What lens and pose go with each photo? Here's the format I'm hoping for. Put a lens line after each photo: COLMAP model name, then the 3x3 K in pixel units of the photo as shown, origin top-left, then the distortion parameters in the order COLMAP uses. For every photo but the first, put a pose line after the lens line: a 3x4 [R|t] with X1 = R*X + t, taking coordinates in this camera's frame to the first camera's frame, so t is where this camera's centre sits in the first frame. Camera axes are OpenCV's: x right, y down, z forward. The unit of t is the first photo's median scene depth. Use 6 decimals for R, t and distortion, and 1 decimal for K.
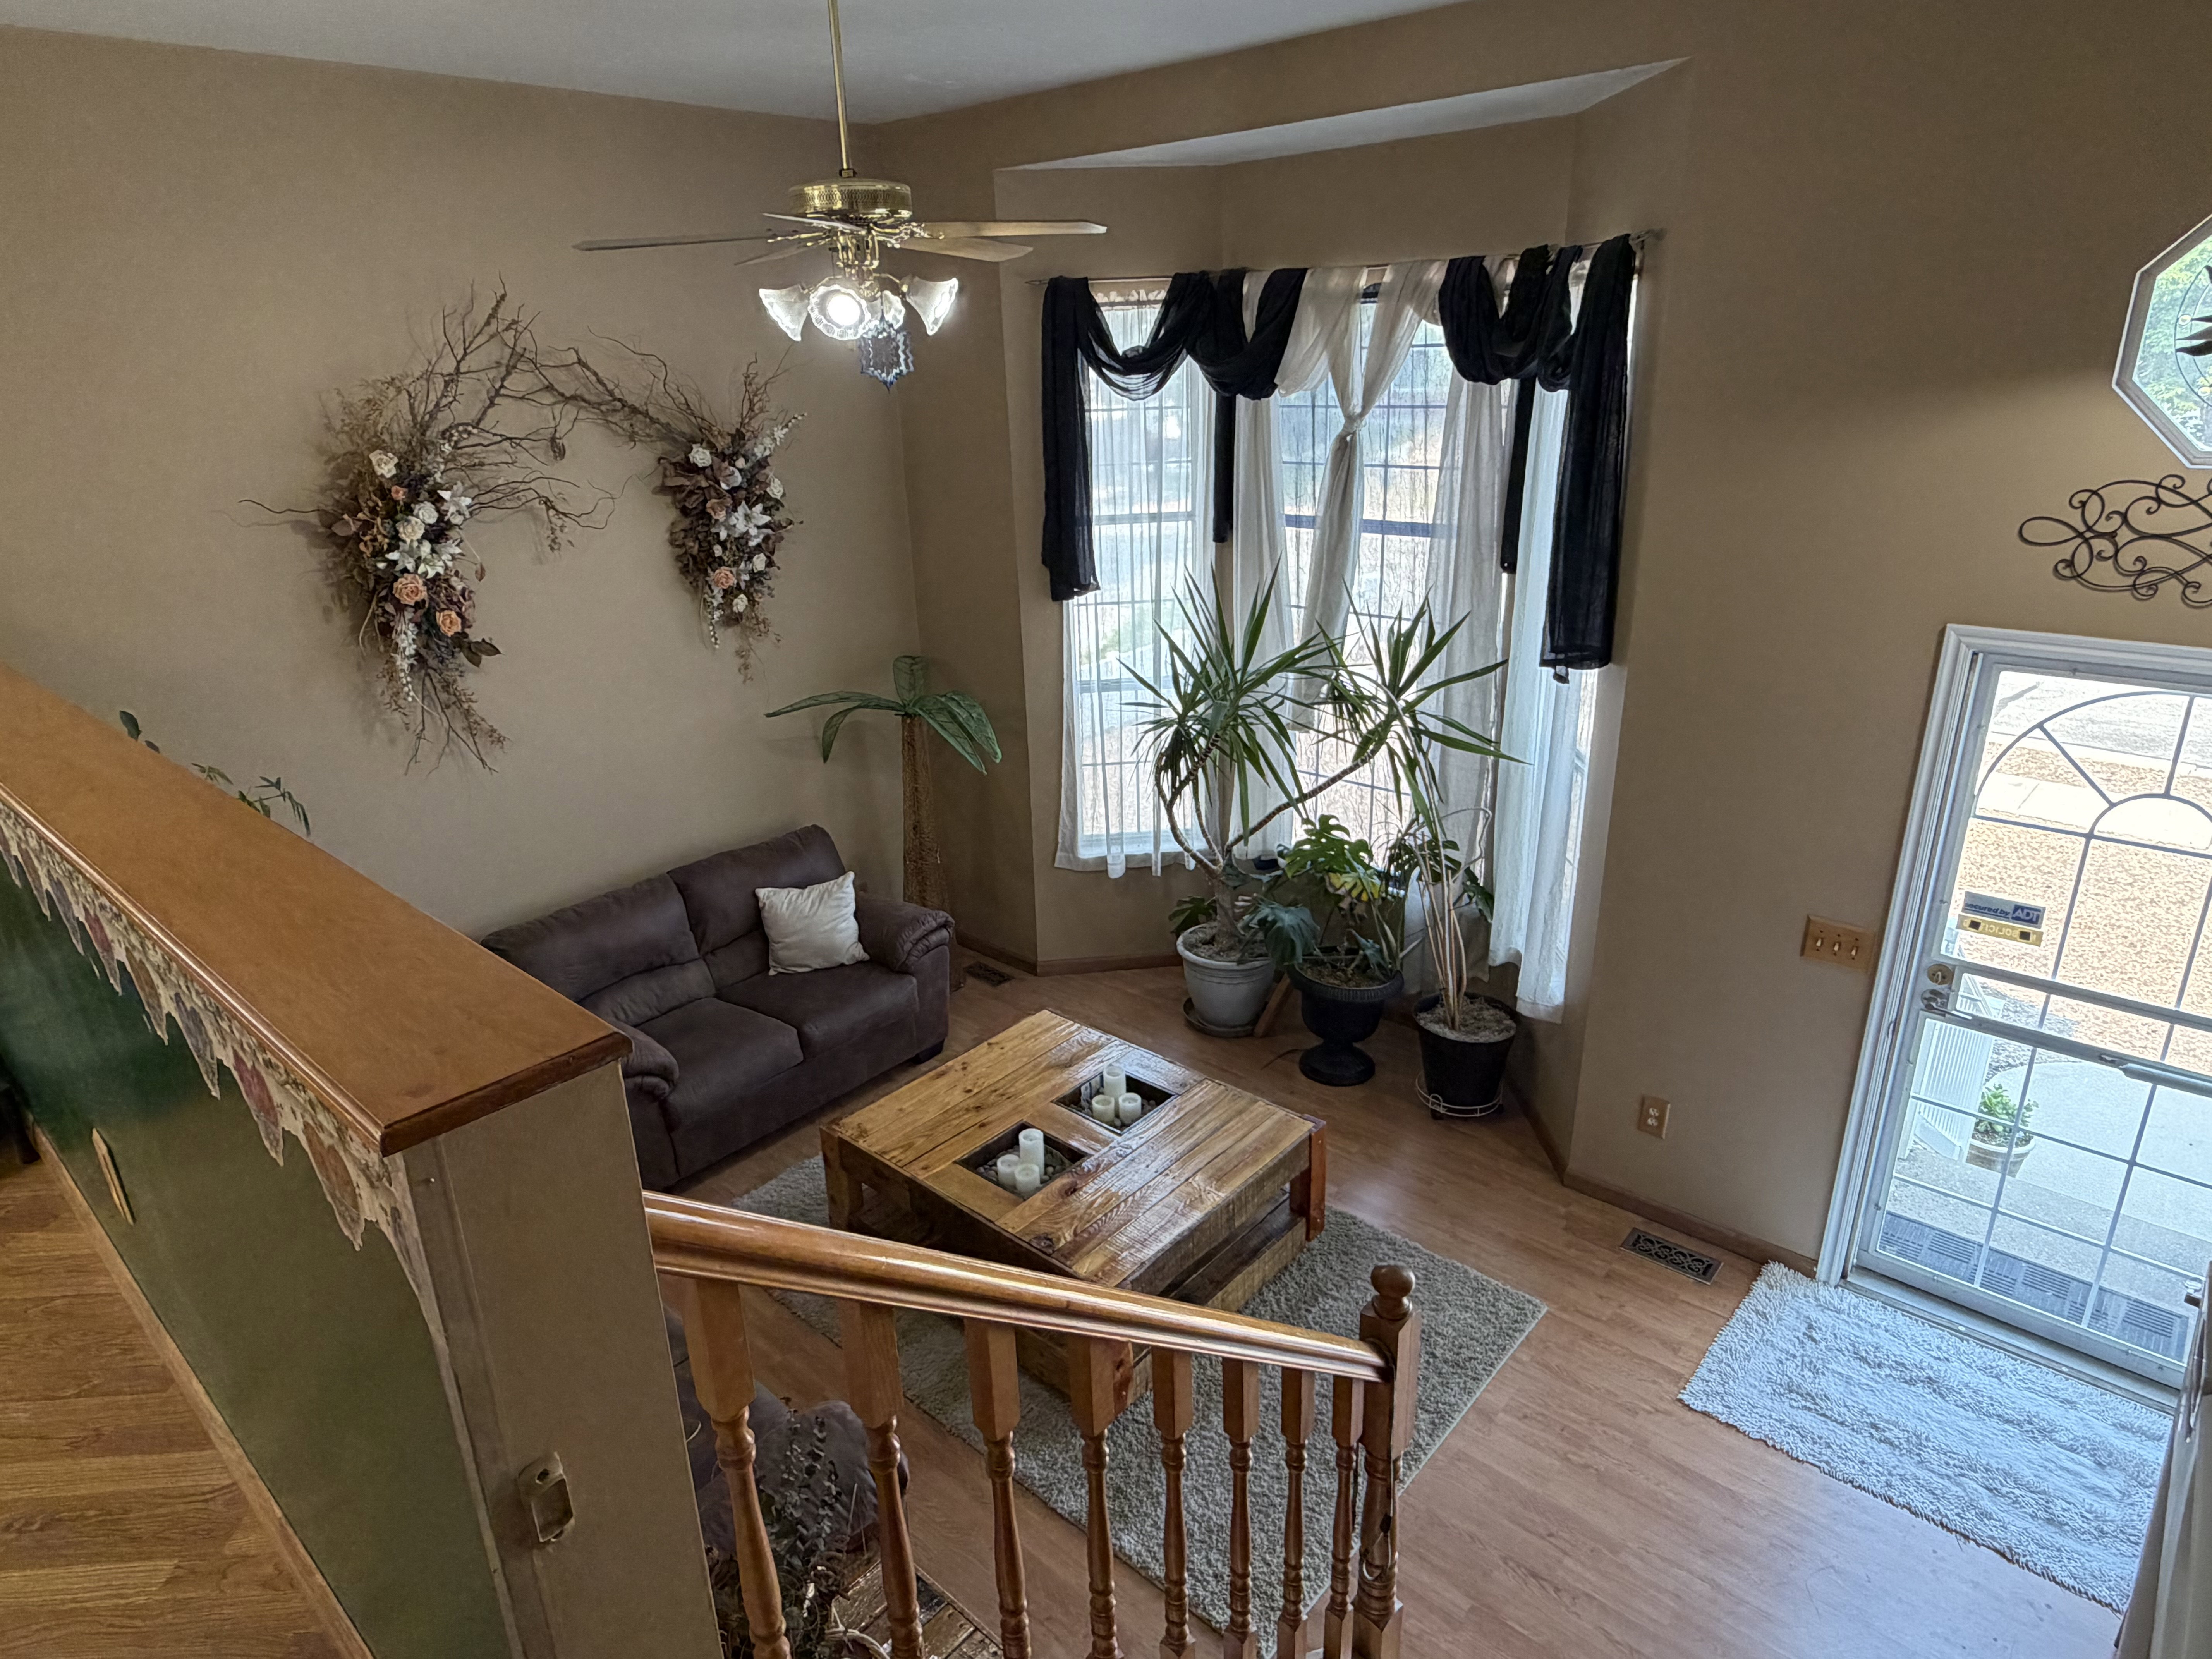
lens RADIAL K [[1289.5, 0, 1108.0], [0, 1289.5, 818.9], [0, 0, 1]] dist [-0.003174, 0.001487]
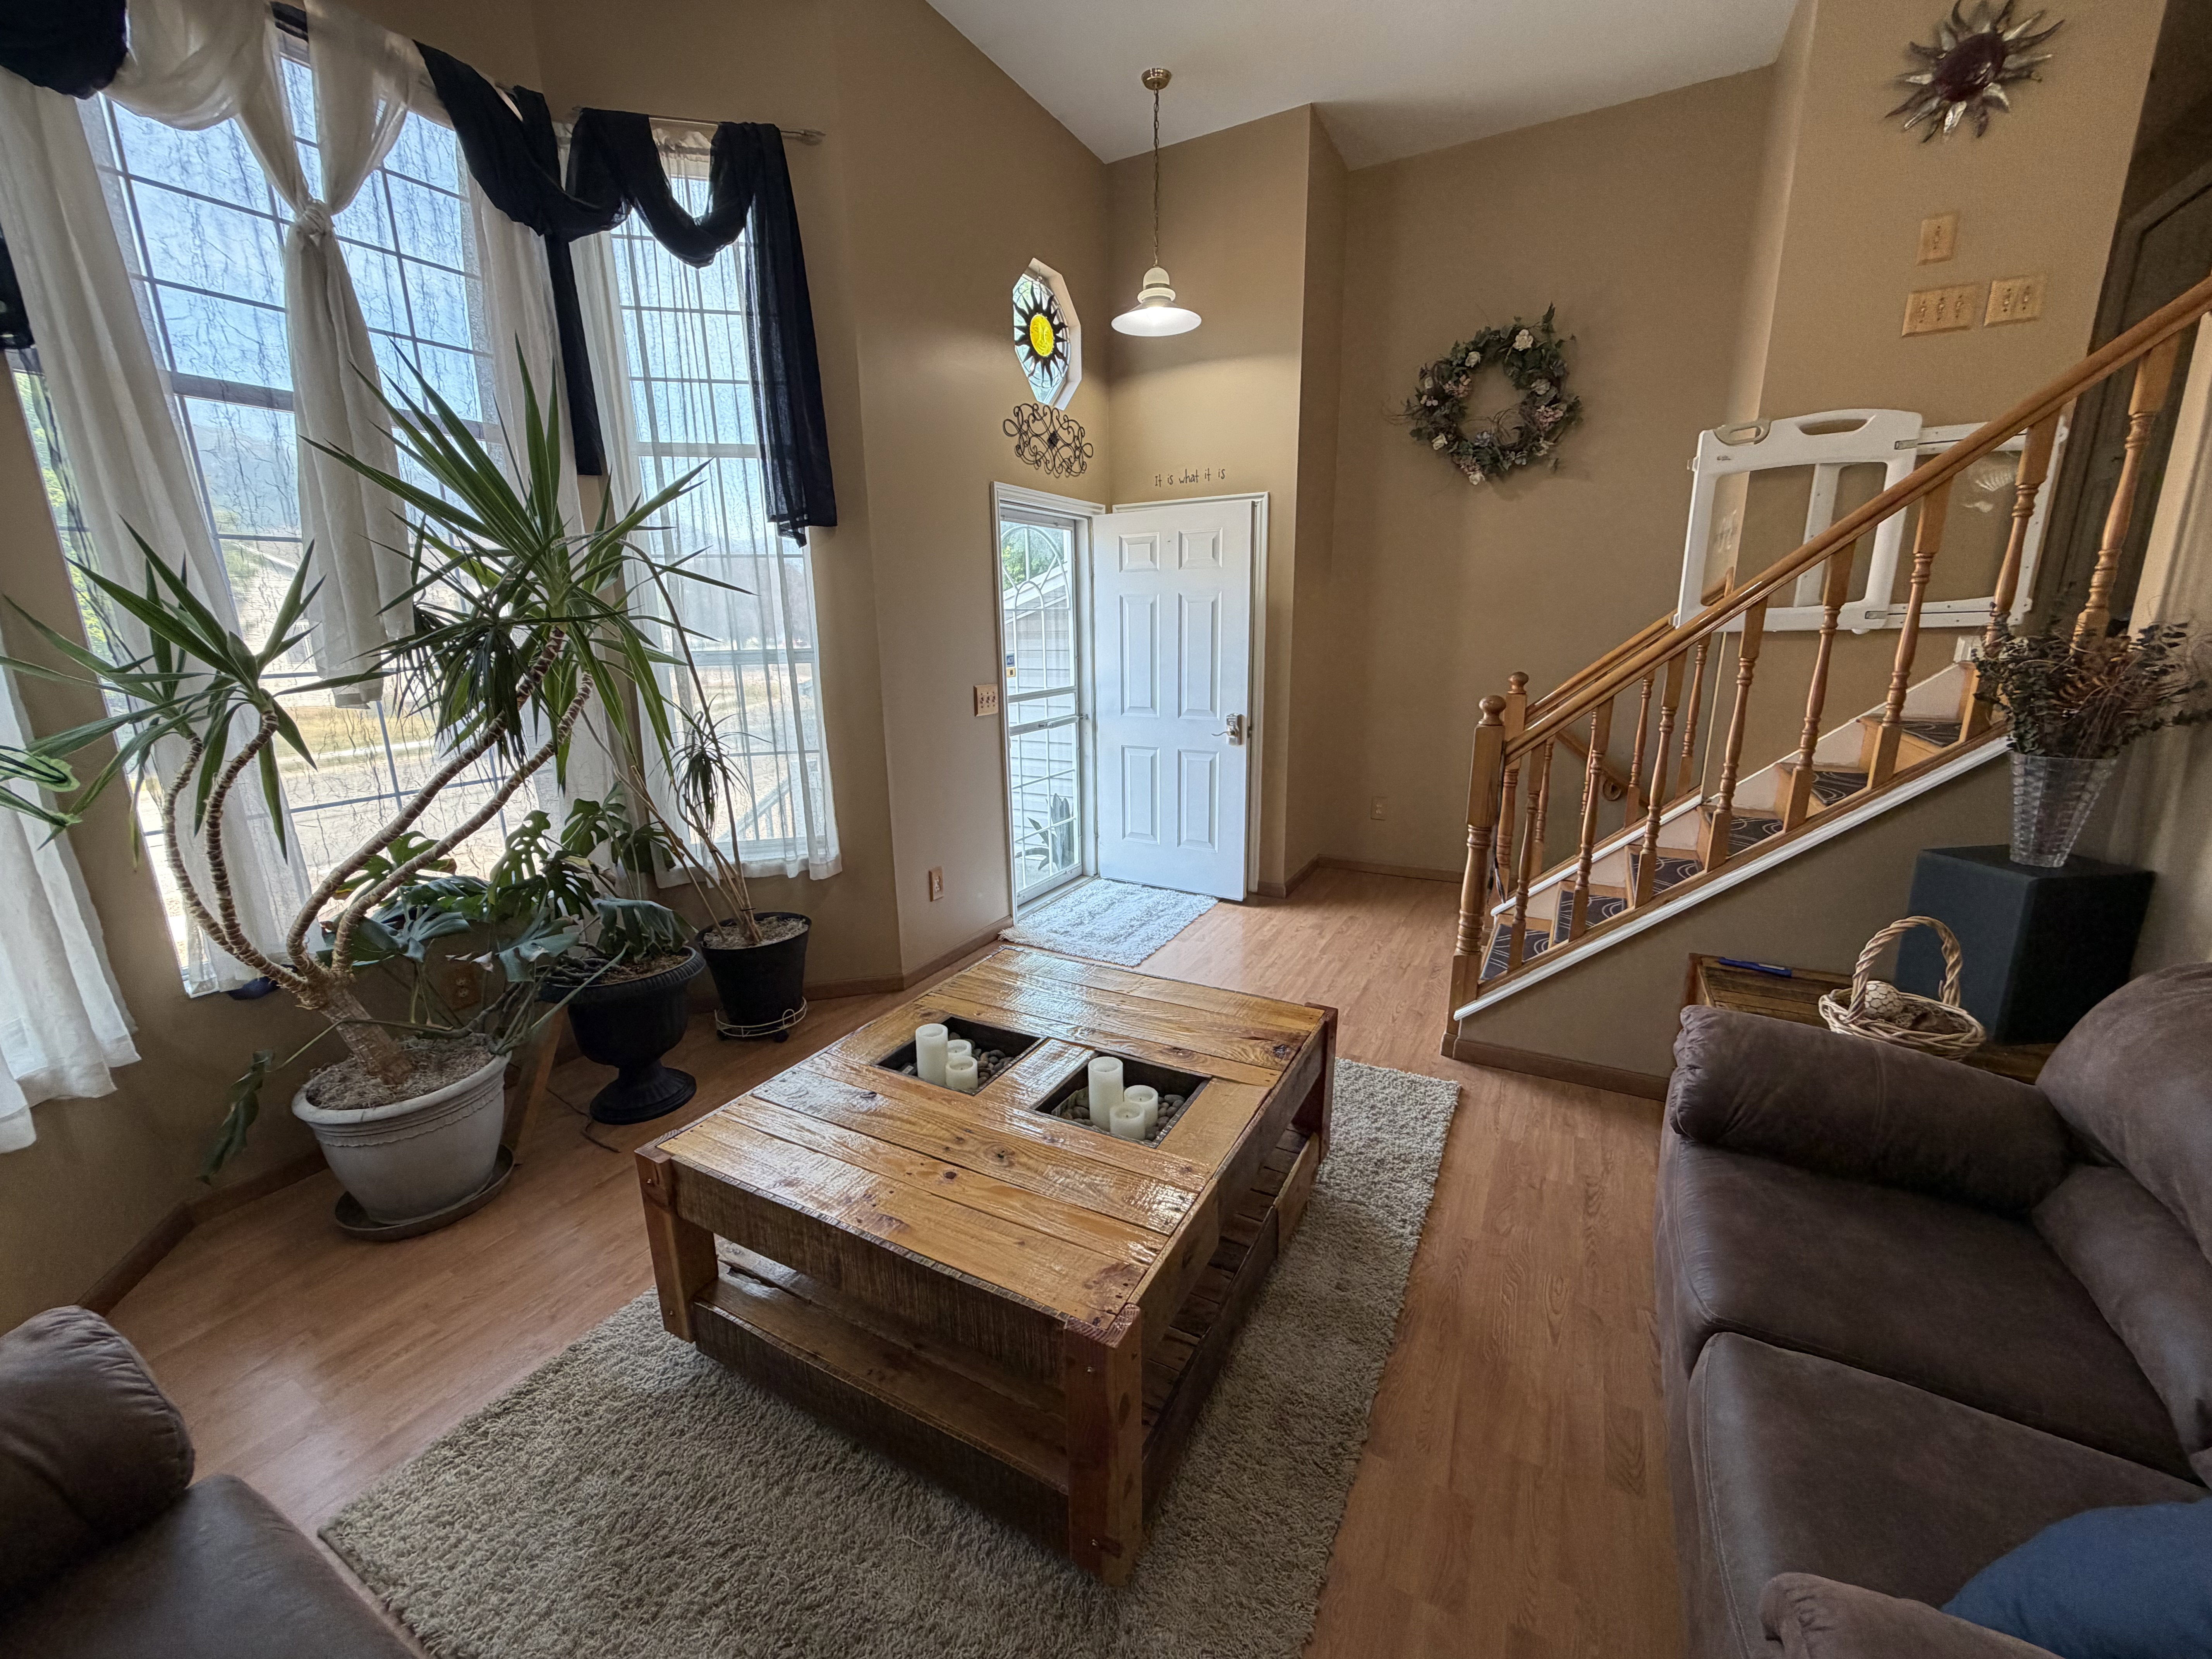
lens RADIAL K [[882.9, 0, 1107.3], [0, 882.9, 838.7], [0, 0, 1]] dist [0.000108, -0.000068]
pose [[-0.220295, -0.207108, 0.953193, -0.572854], [0.357408, 0.892101, 0.276435, 0.002423], [-0.907596, 0.401576, -0.122503, 1.145109]]
